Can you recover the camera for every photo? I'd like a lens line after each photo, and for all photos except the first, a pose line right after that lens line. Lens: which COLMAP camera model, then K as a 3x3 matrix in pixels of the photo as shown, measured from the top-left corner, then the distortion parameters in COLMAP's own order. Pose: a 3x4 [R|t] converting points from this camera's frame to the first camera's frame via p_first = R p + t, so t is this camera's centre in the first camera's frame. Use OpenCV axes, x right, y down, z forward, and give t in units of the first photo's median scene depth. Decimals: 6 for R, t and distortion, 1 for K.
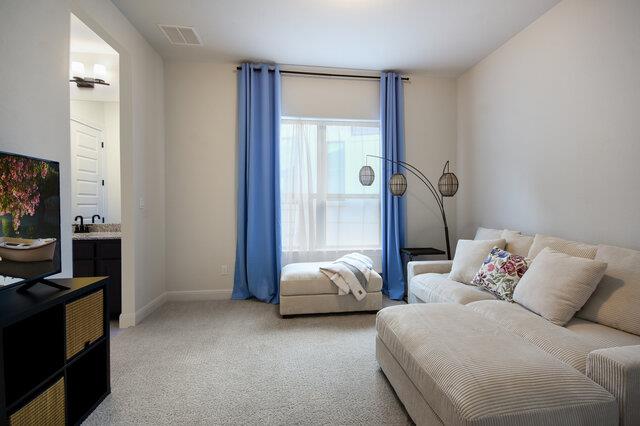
lens RADIAL K [[275.7, 0, 323.0], [0, 275.7, 210.8], [0, 0, 1]] dist [0.013533, -0.000106]
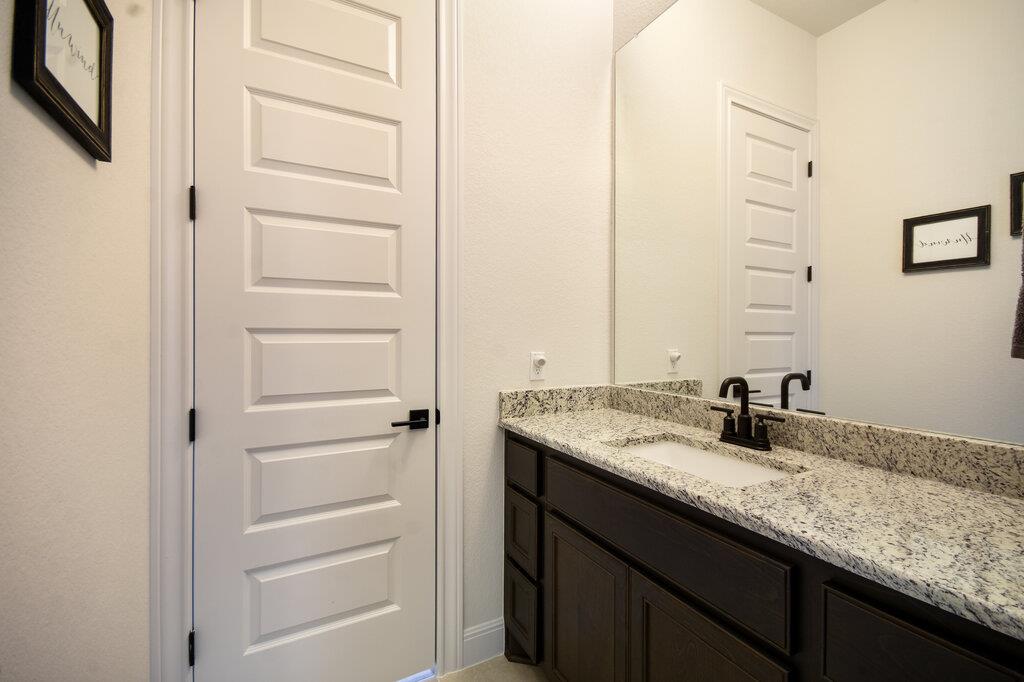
lens RADIAL K [[441.2, 0, 516.9], [0, 441.2, 337.5], [0, 0, 1]] dist [0.013533, -0.000106]
pose [[0.337936, 0.006089, -0.941150, -0.541188], [-0.019767, 0.999804, -0.000629, -0.014061], [0.940962, 0.018816, 0.337990, 0.648207]]
